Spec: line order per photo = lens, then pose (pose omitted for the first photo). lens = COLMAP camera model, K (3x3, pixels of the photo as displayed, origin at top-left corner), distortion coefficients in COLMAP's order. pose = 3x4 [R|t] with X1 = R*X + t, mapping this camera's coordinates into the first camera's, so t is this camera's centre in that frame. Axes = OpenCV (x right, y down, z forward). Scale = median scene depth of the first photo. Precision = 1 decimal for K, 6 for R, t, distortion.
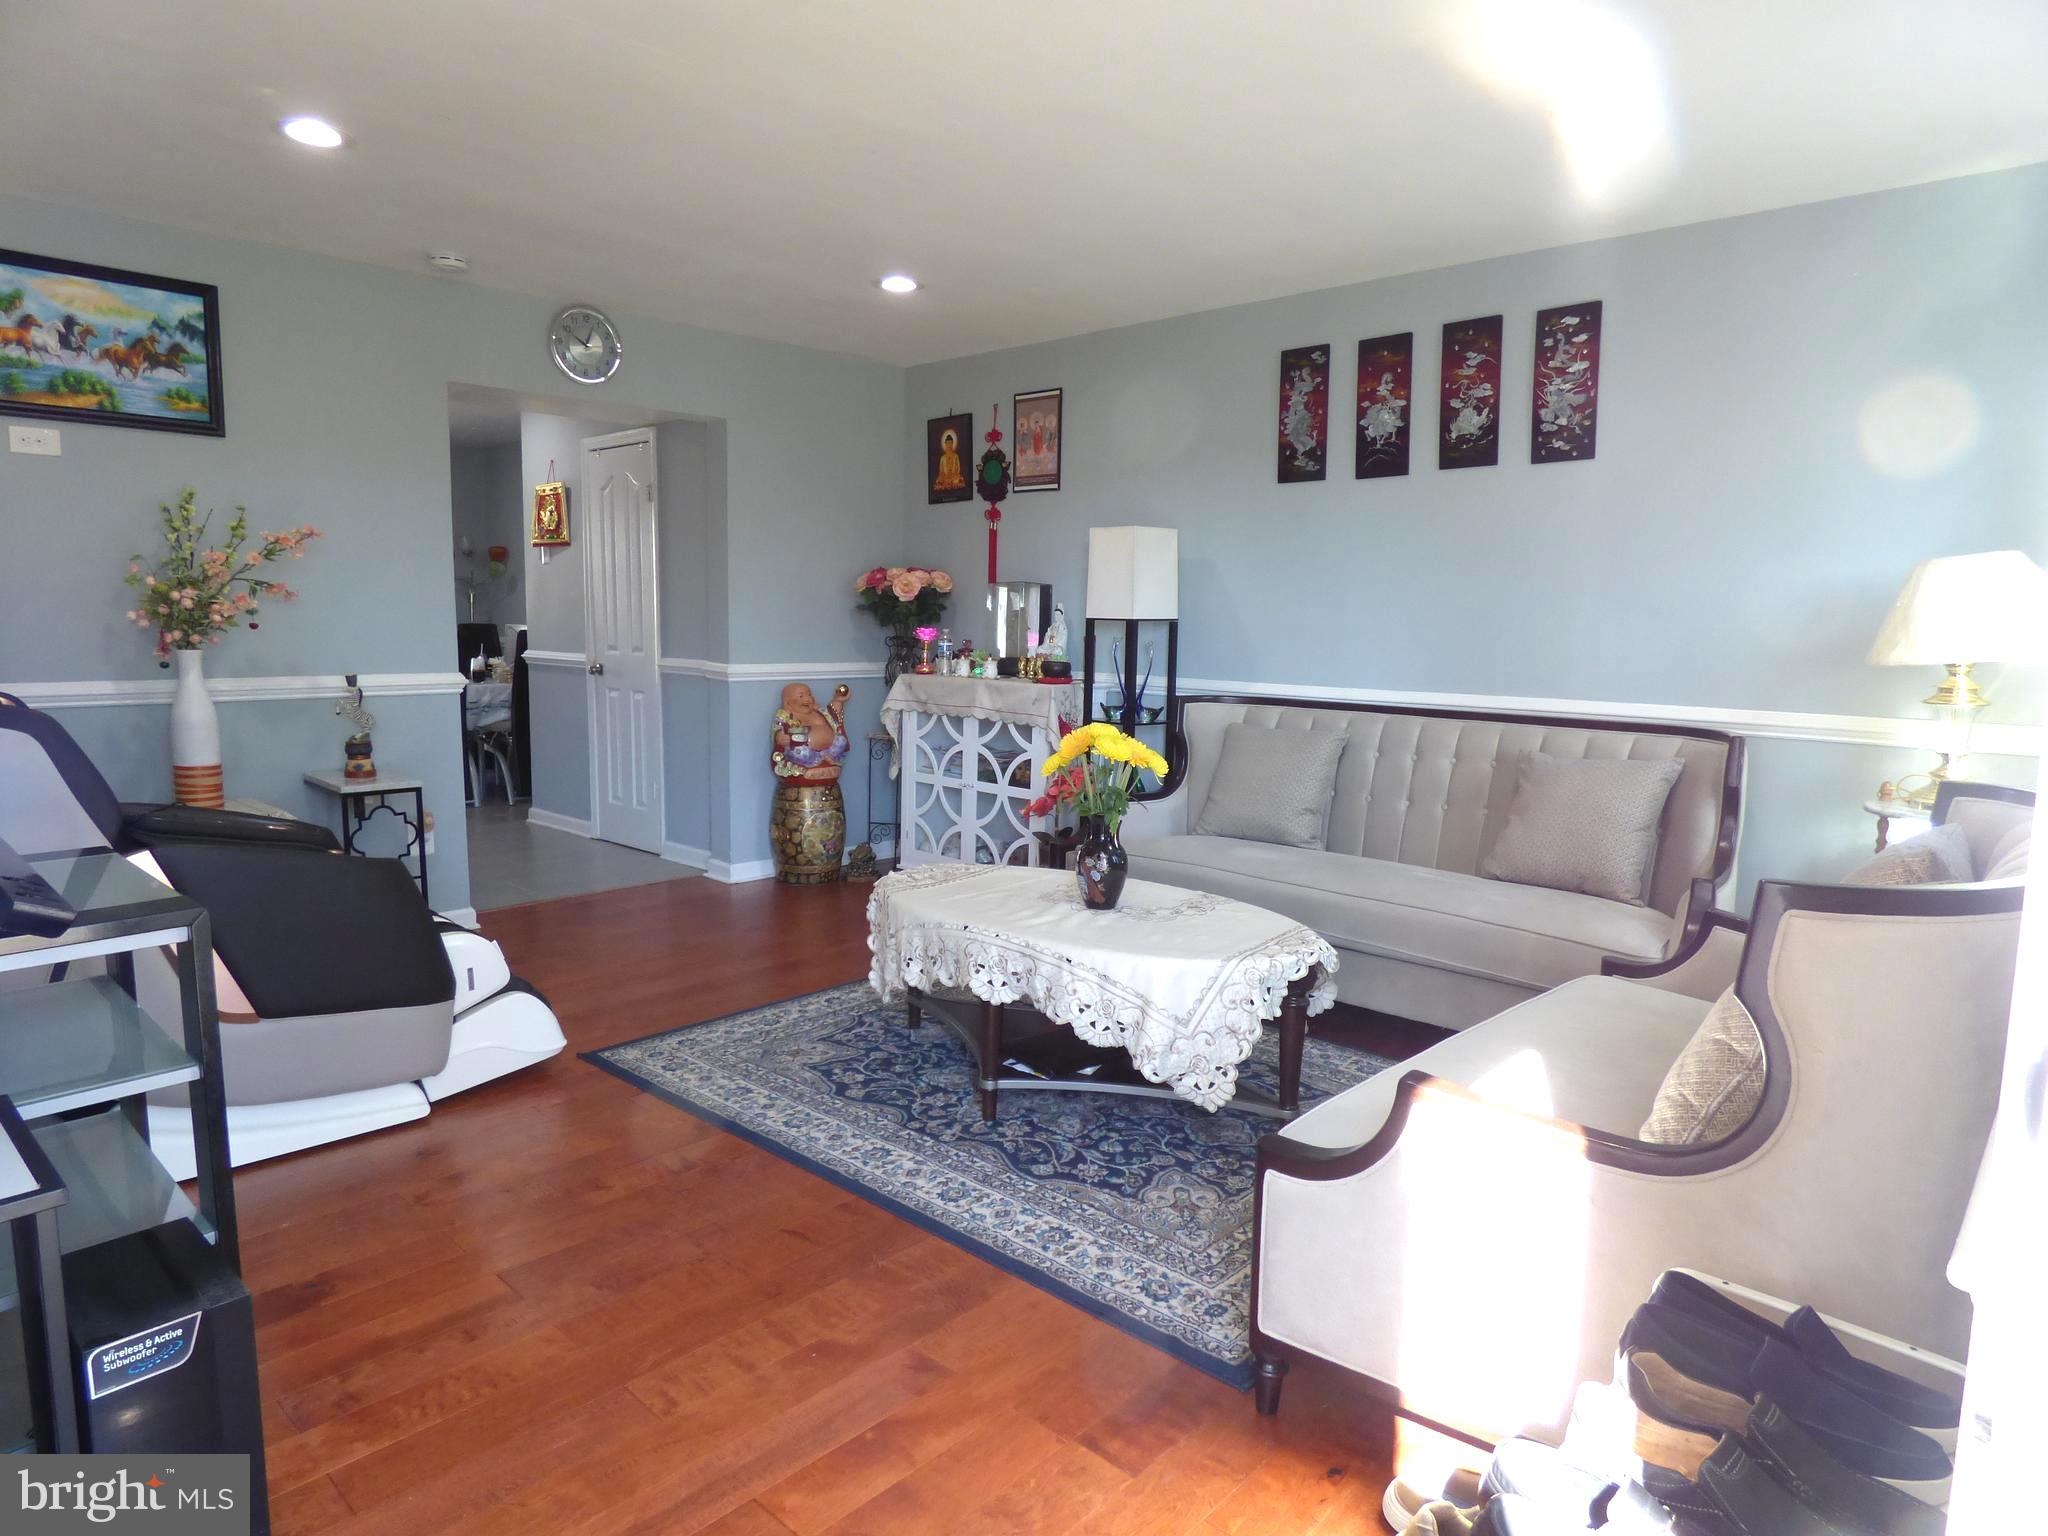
lens RADIAL K [[1227.4, 0, 1024.0], [0, 1227.4, 768.0], [0, 0, 1]] dist [-0.016379, -0.000527]
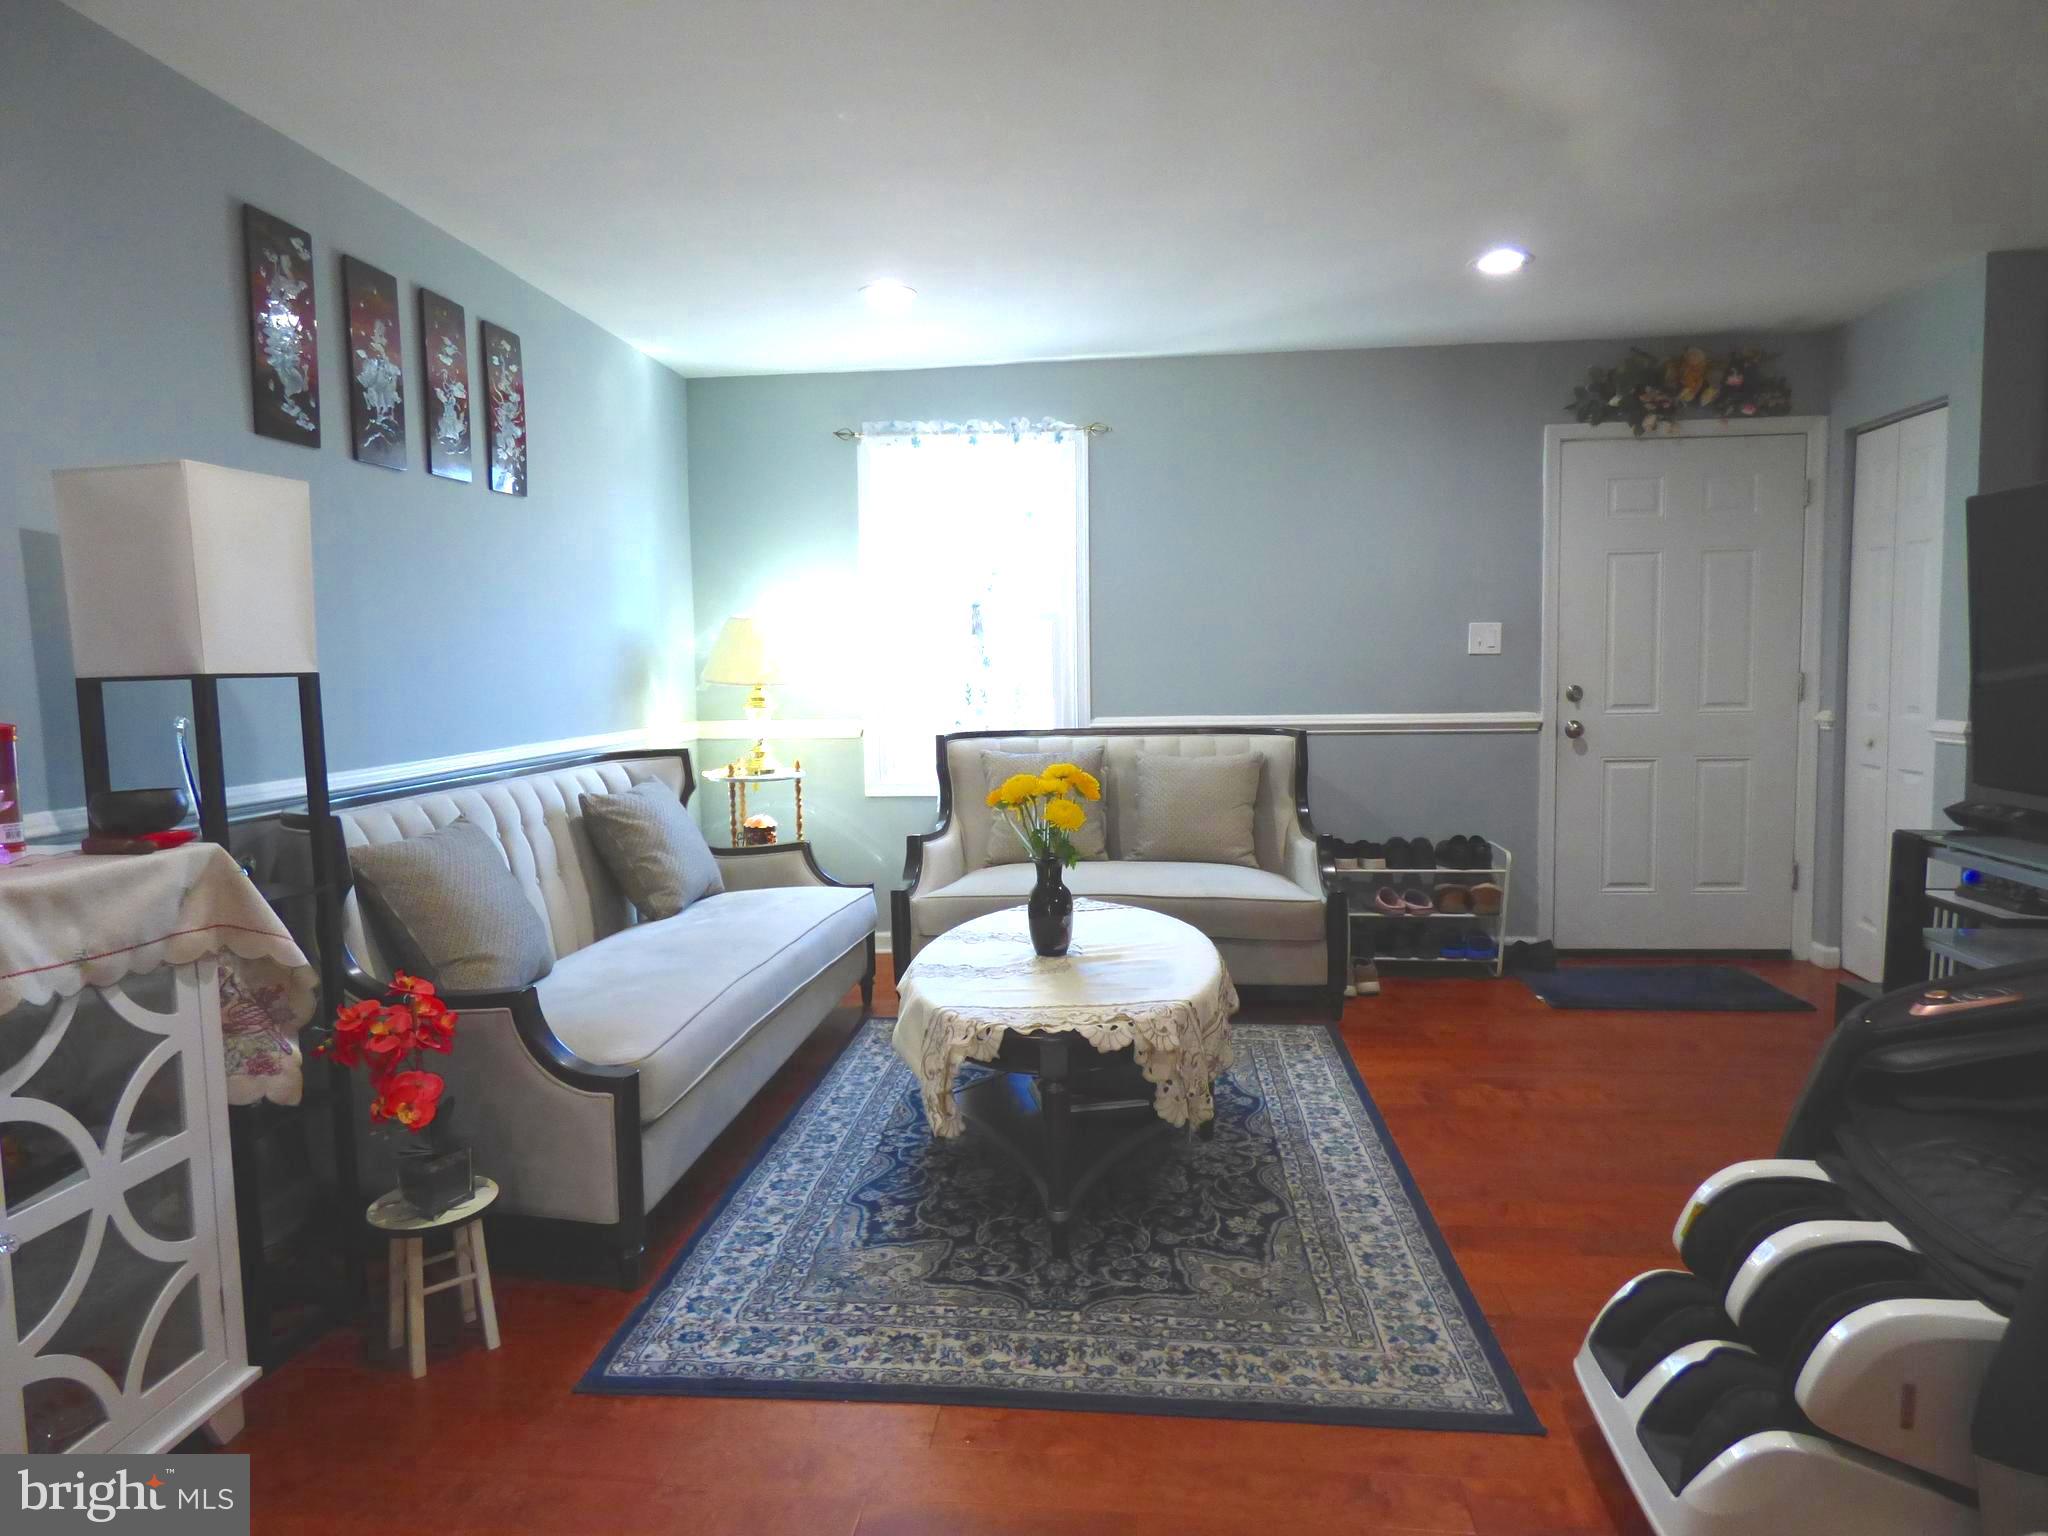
lens RADIAL K [[1225.0, 0, 1024.0], [0, 1225.0, 768.0], [0, 0, 1]] dist [-0.007103, 0.000791]
pose [[-0.601275, -0.077418, 0.795283, -0.566029], [0.104655, 0.979091, 0.174436, -0.167997], [-0.792159, 0.188114, -0.580601, 1.281576]]
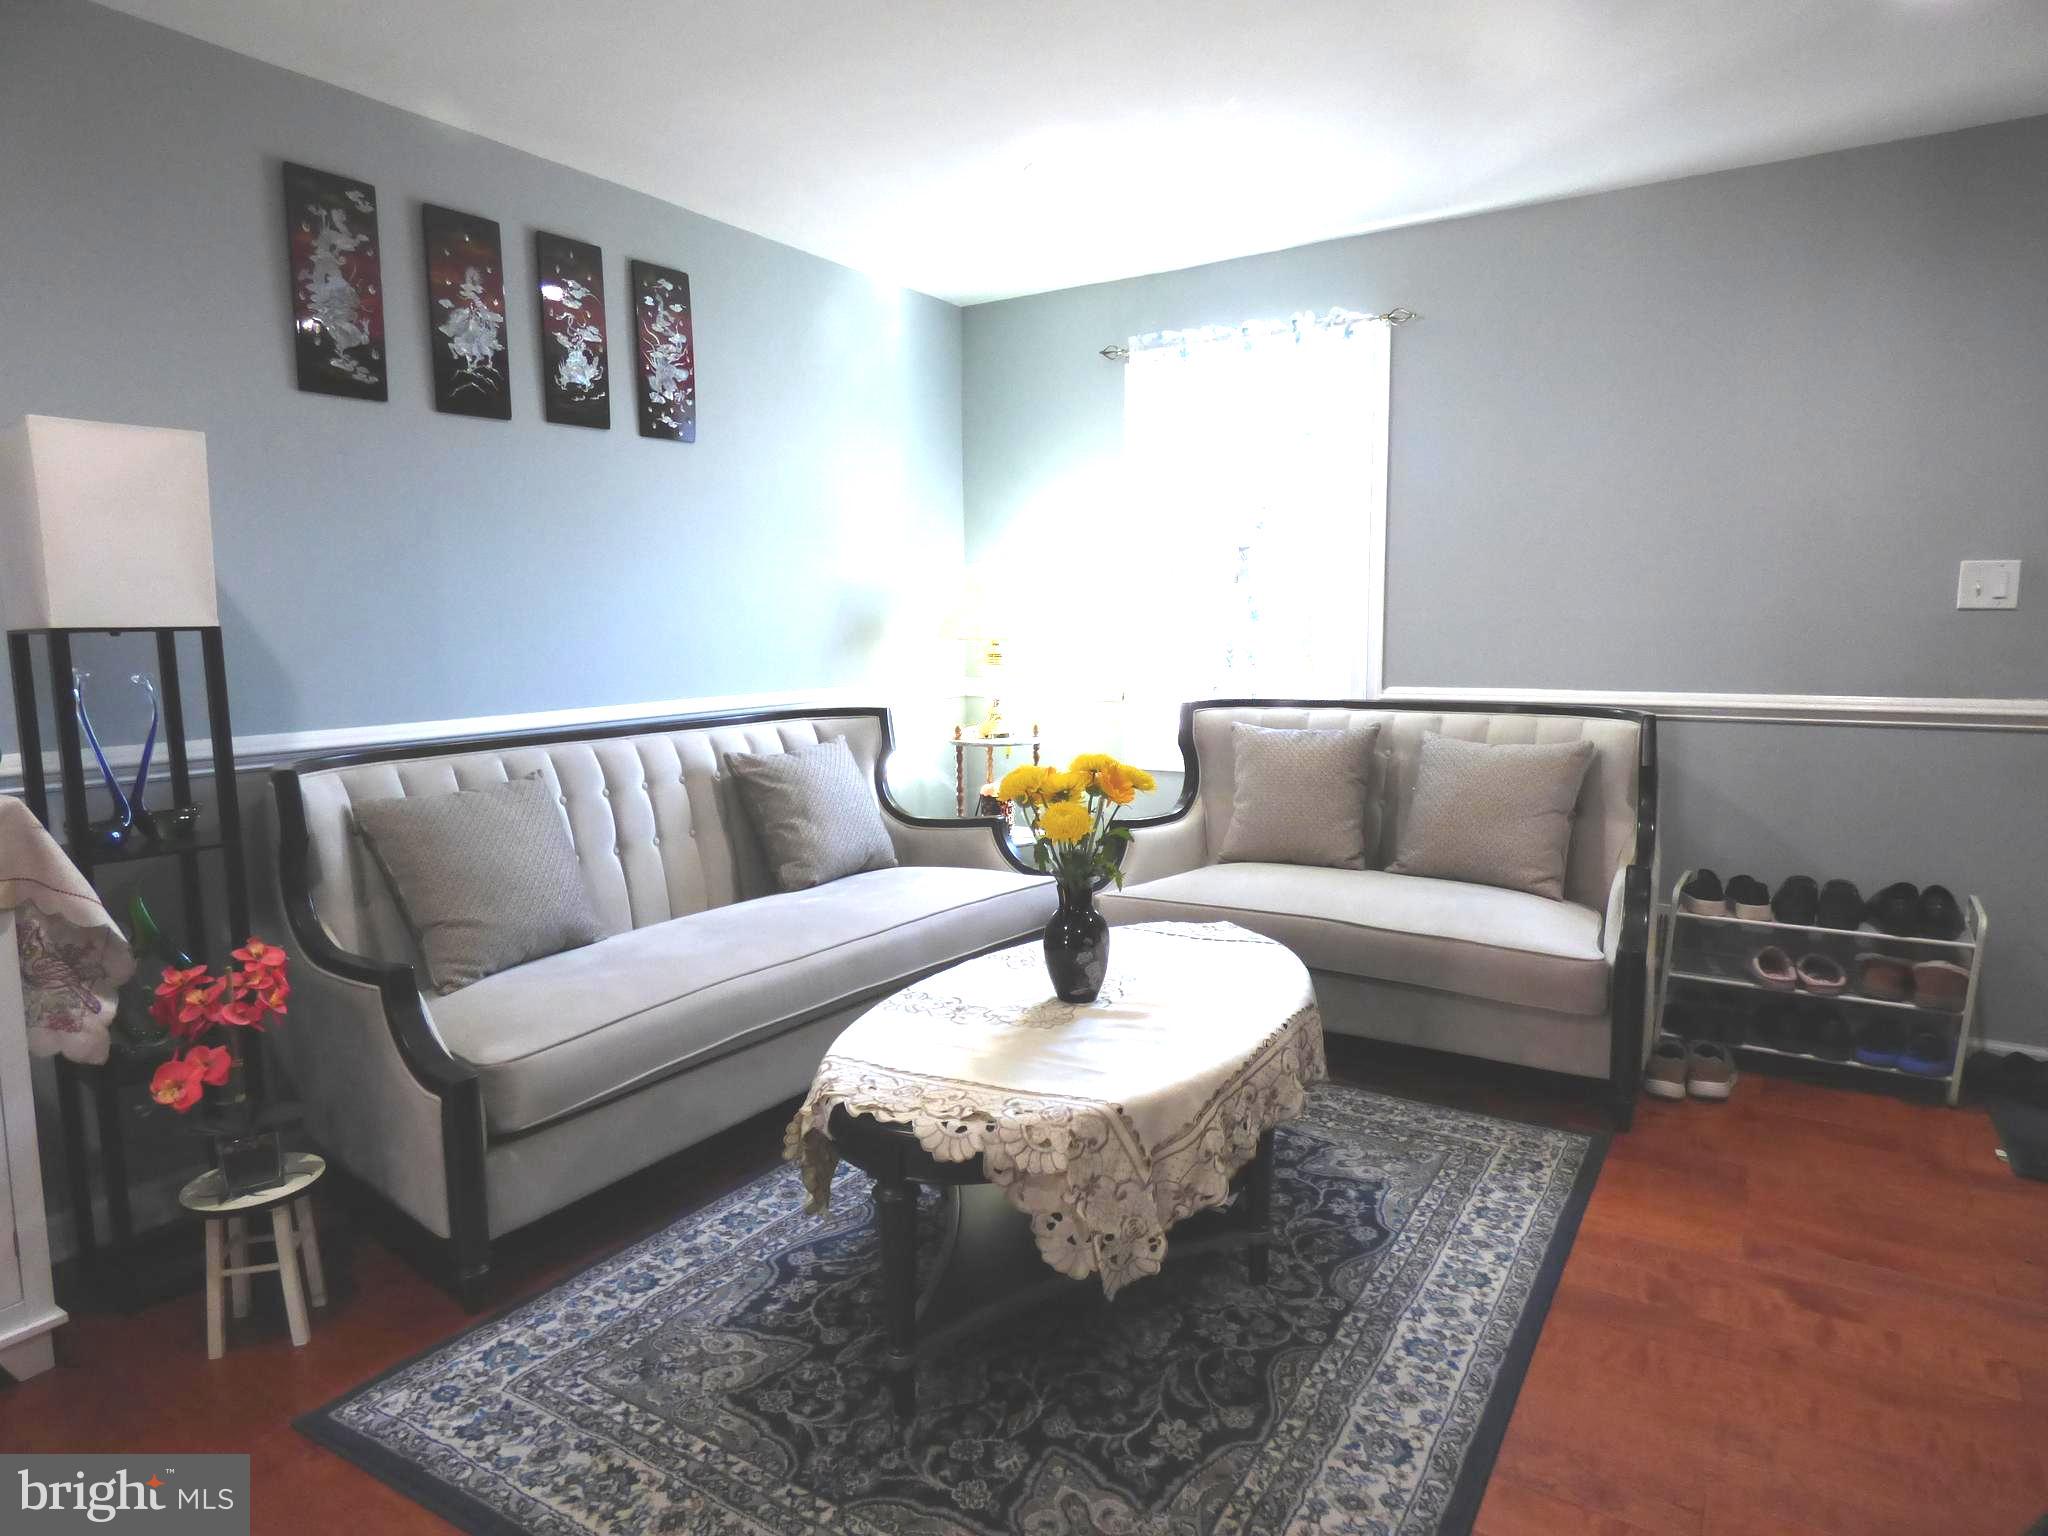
lens RADIAL K [[1223.1, 0, 1024.0], [0, 1223.1, 768.0], [0, 0, 1]] dist [-0.010735, -0.001604]
pose [[-0.178017, -0.134688, 0.974766, -0.530588], [0.130077, 0.978675, 0.158983, -0.122380], [-0.975392, 0.155096, -0.156701, 0.929362]]
